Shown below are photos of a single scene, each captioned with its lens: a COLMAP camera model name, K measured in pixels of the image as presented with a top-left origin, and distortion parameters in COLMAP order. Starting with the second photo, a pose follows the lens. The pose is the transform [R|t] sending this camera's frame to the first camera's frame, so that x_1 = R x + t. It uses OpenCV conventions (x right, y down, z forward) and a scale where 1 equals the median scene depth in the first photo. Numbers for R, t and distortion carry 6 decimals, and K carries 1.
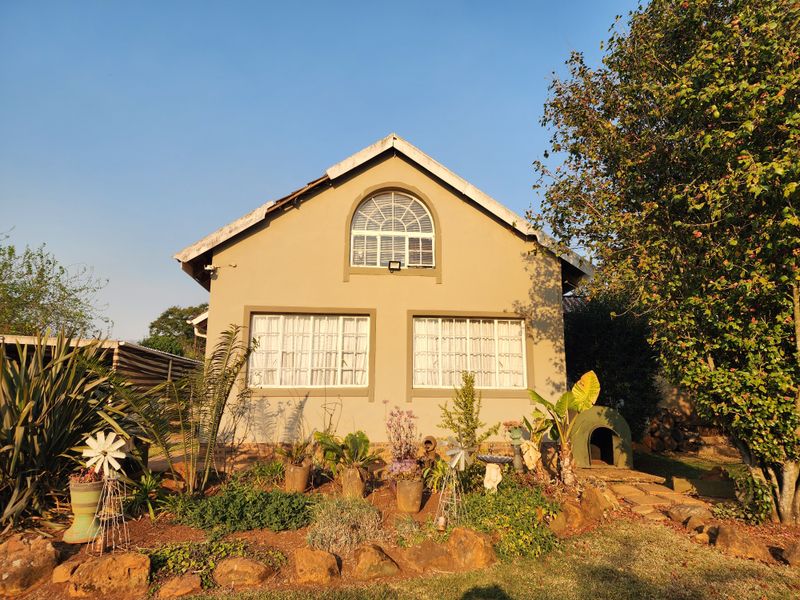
lens RADIAL K [[531.4, 0, 398.1], [0, 531.4, 296.5], [0, 0, 1]] dist [0.091364, -0.087048]
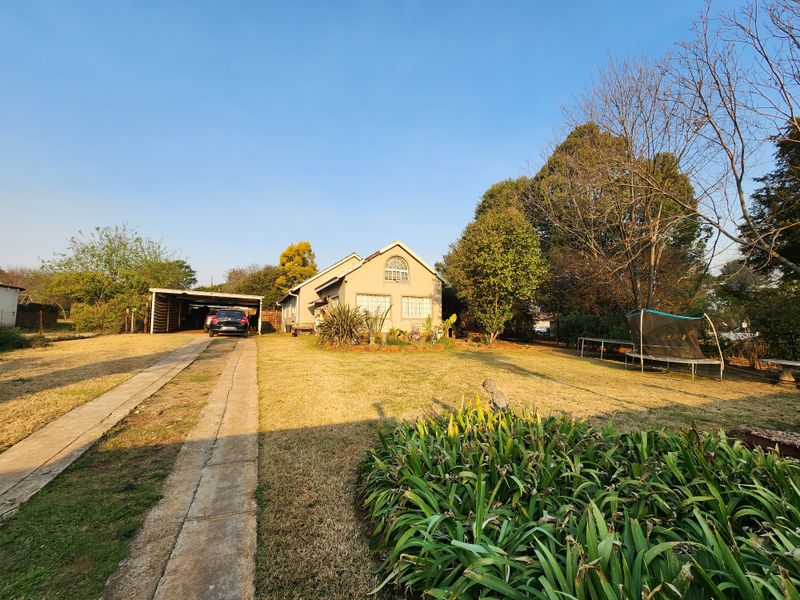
lens RADIAL K [[331.0, 0, 400.0], [0, 331.0, 300.0], [0, 0, 1]] dist [0.011719, -0.000003]
pose [[0.942918, 0.025579, 0.332040, -0.768025], [-0.065118, 0.991961, 0.108502, -0.187203], [-0.326596, -0.123930, 0.937004, -1.076916]]
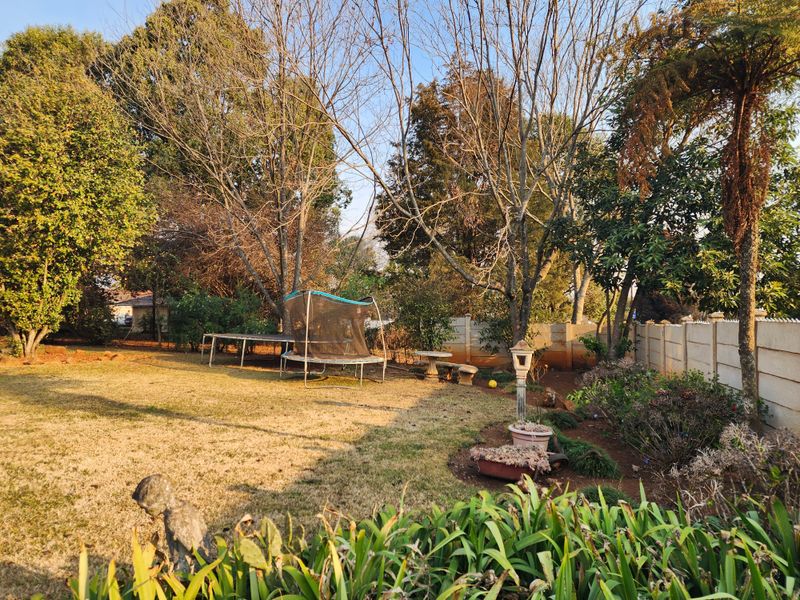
lens RADIAL K [[531.4, 0, 398.1], [0, 531.4, 296.5], [0, 0, 1]] dist [0.091364, -0.087048]
pose [[0.323778, 0.021918, 0.945879, -0.705037], [-0.178500, 0.983194, 0.038318, -0.151050], [-0.929142, -0.181246, 0.322249, -0.849423]]
